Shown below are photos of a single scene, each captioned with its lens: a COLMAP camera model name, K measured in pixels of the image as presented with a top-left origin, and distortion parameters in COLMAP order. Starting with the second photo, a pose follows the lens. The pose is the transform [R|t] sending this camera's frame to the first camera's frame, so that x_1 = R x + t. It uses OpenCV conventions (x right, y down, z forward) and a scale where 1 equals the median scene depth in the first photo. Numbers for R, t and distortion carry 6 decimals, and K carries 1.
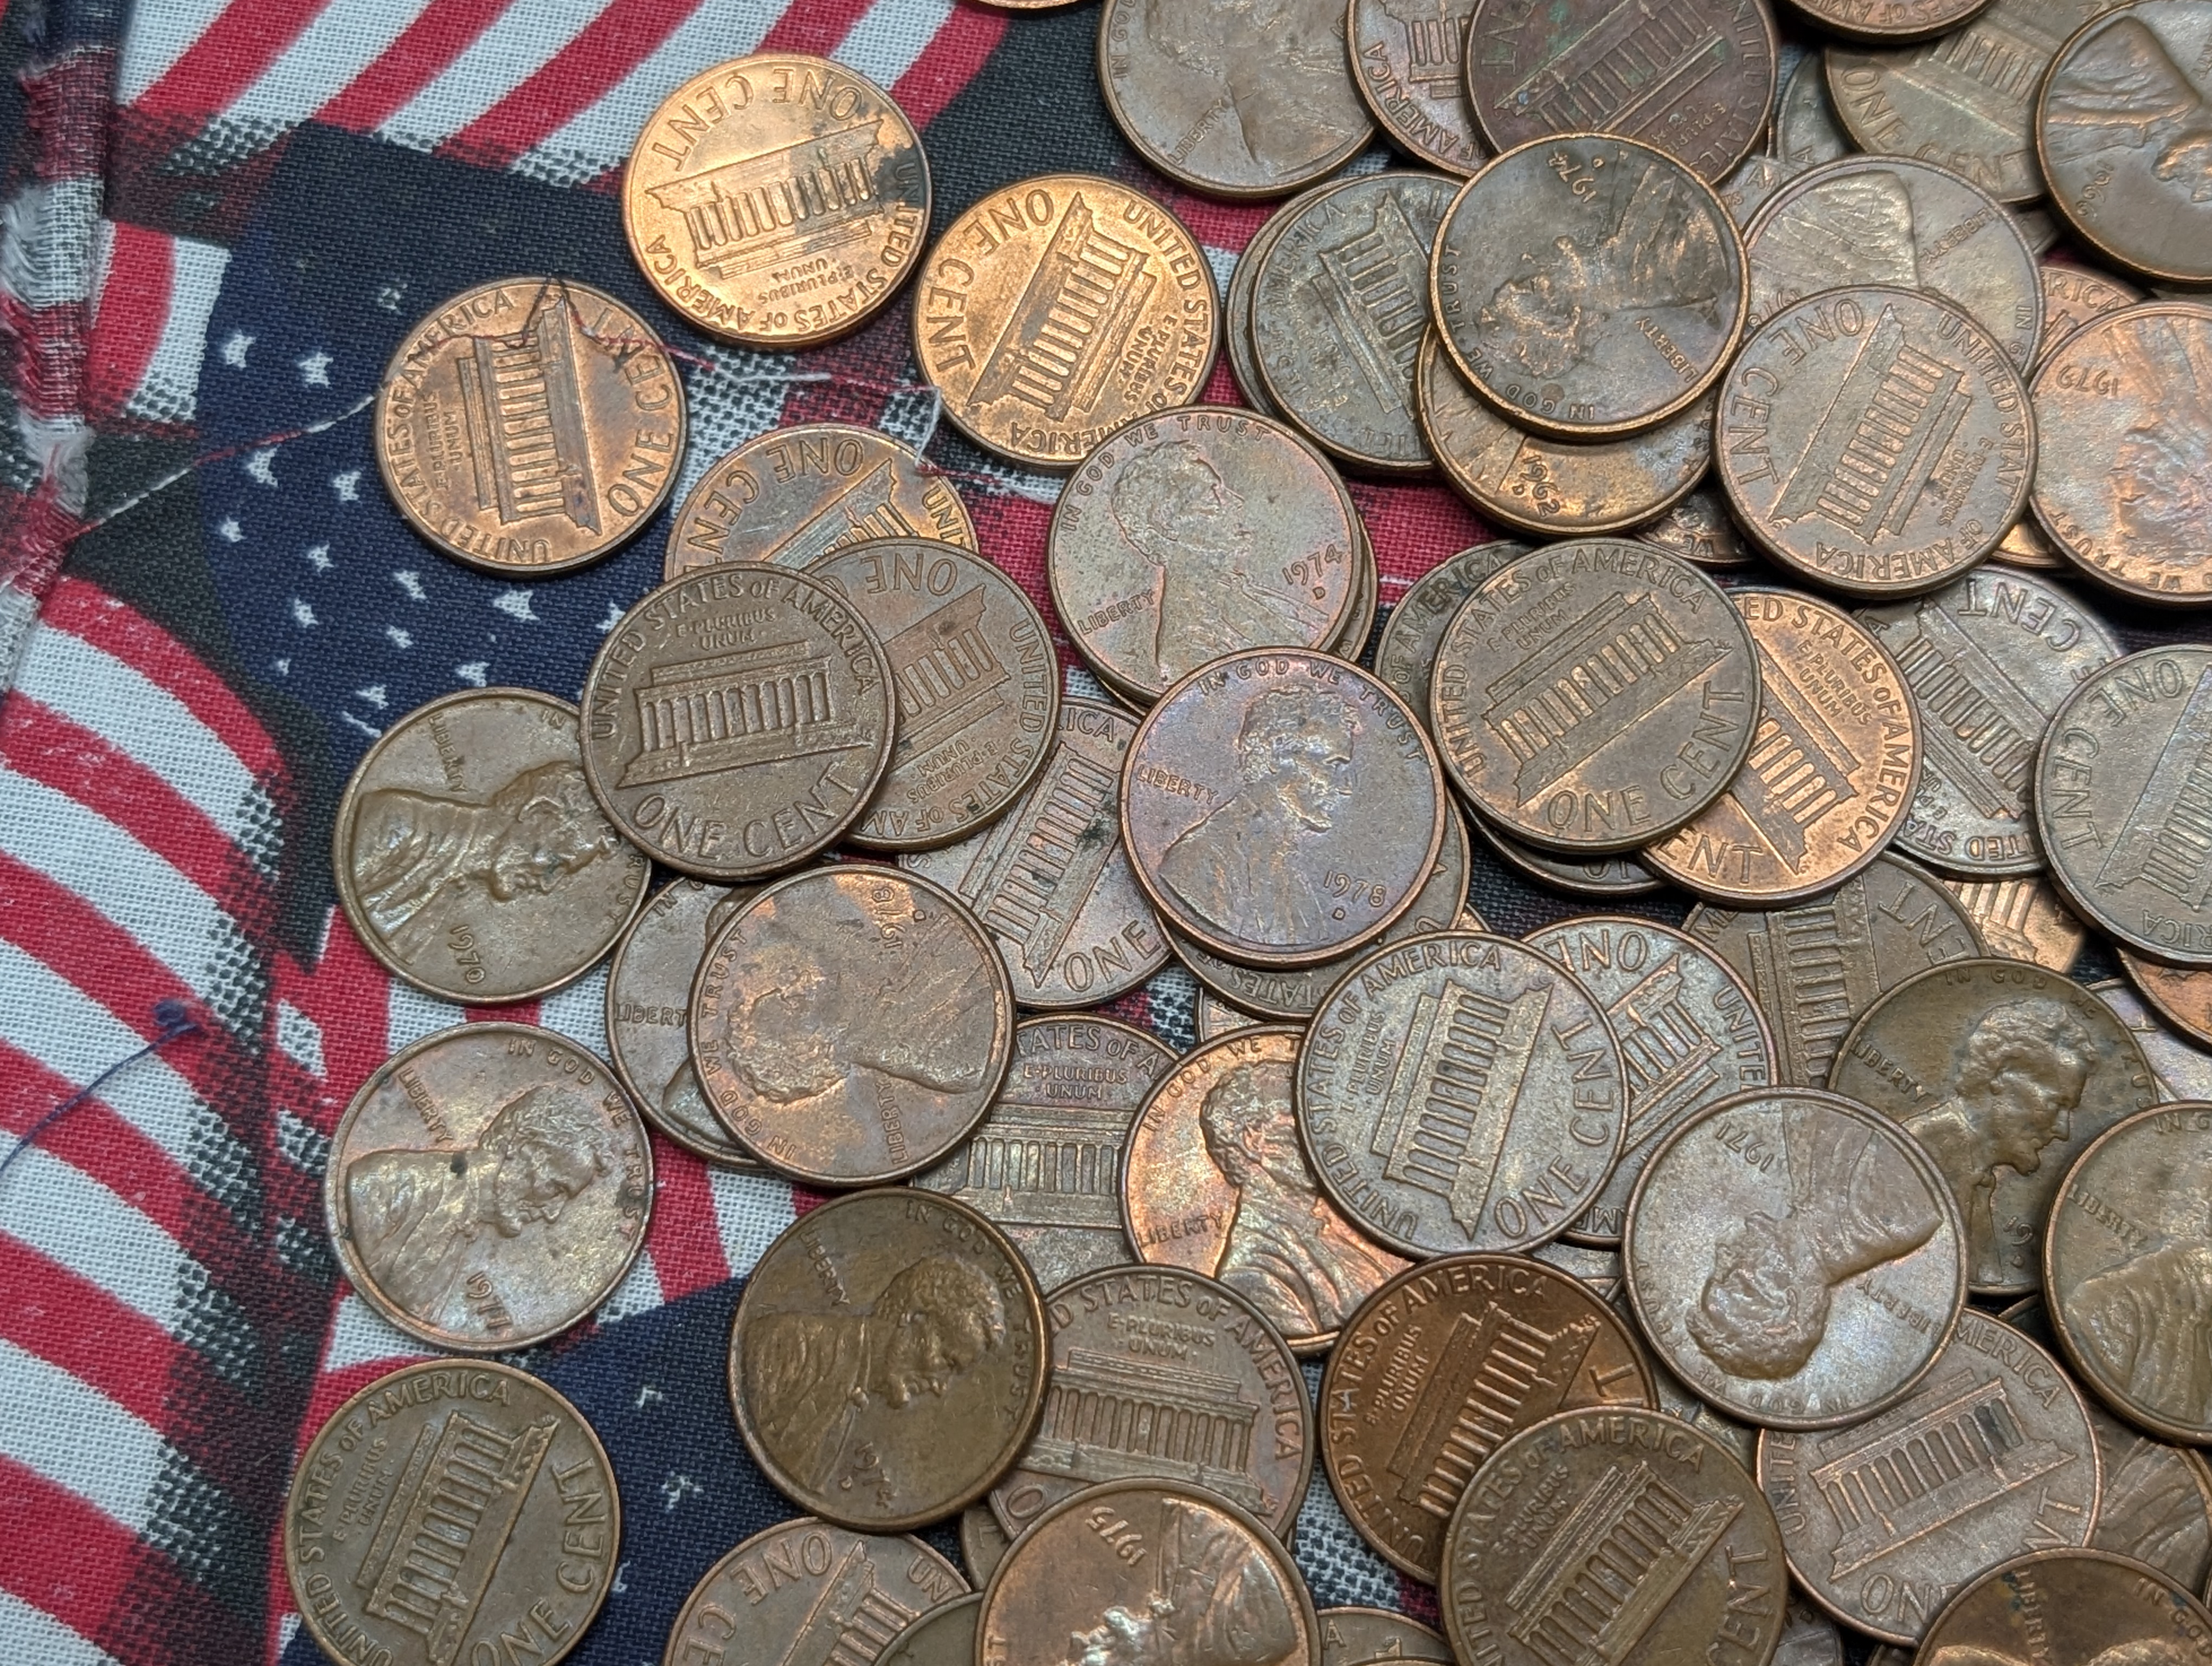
lens RADIAL K [[2041.8, 0, 1116.3], [0, 2041.8, 849.2], [0, 0, 1]] dist [0.092695, -0.201929]
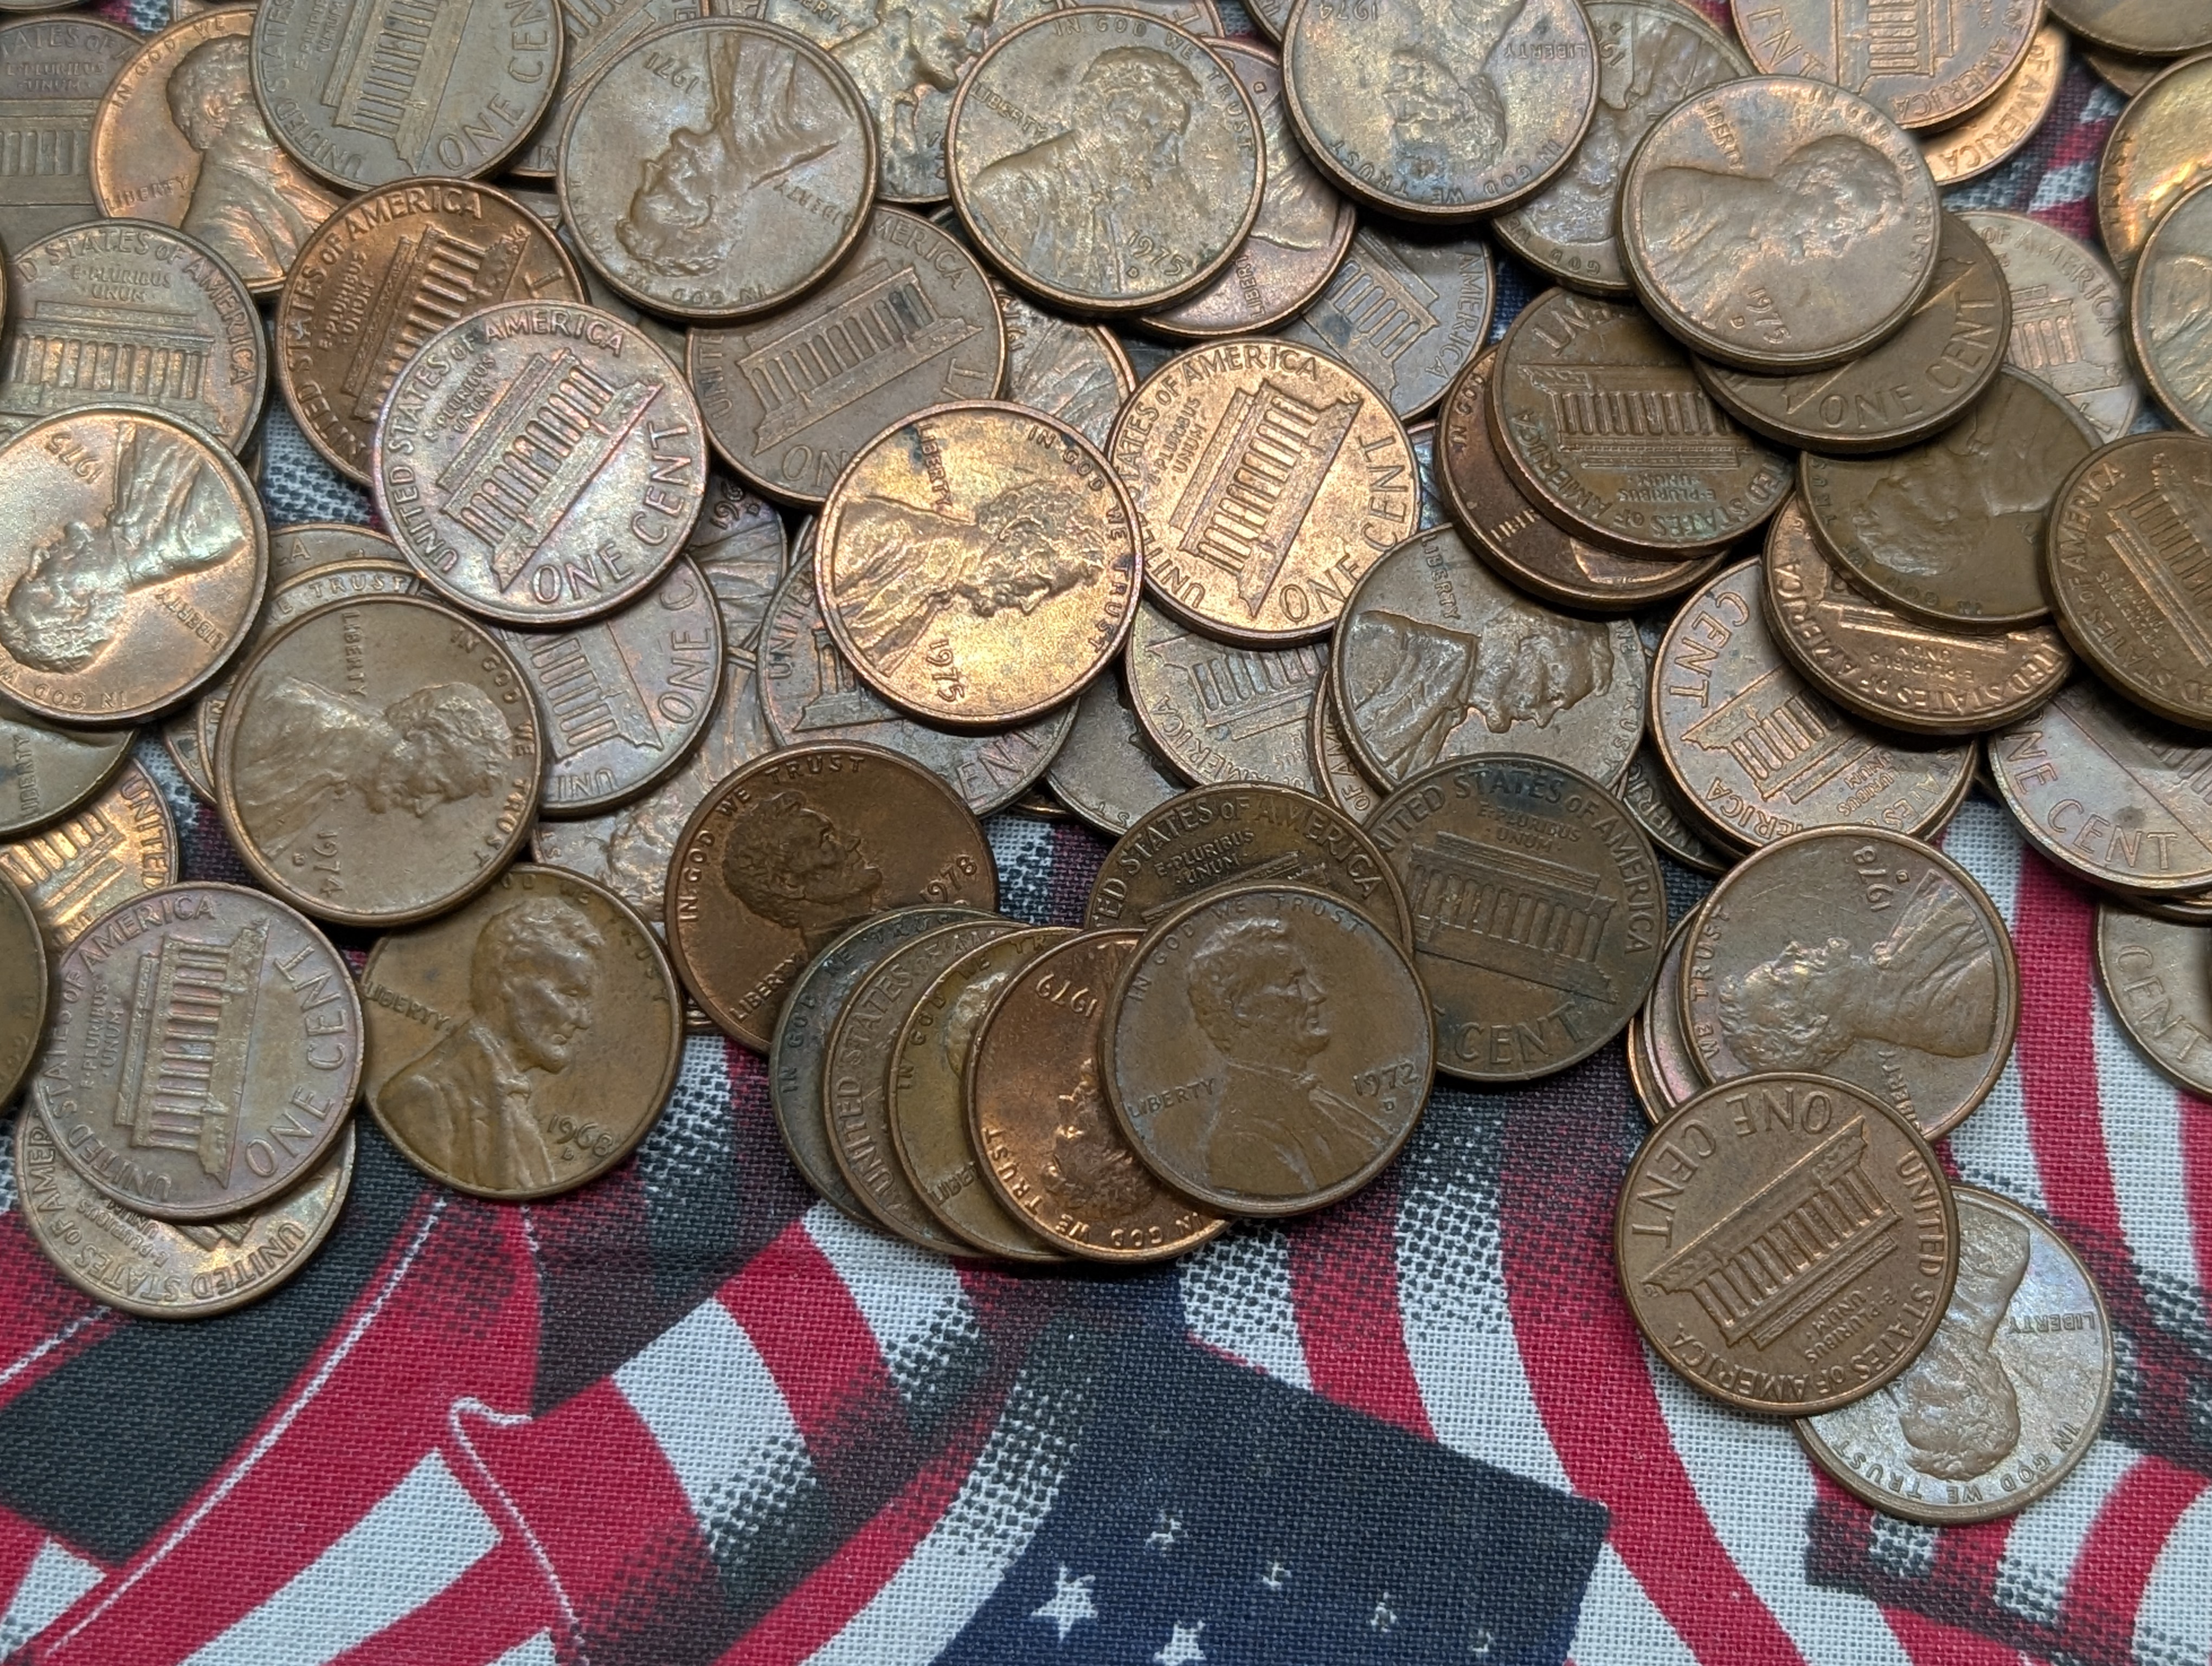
lens RADIAL K [[2041.8, 0, 1116.3], [0, 2041.8, 849.2], [0, 0, 1]] dist [0.092695, -0.201929]
pose [[0.997682, -0.061635, 0.028855, 0.476131], [0.061220, 0.998011, 0.015064, 0.537292], [-0.029726, -0.013262, 0.999470, -0.064545]]
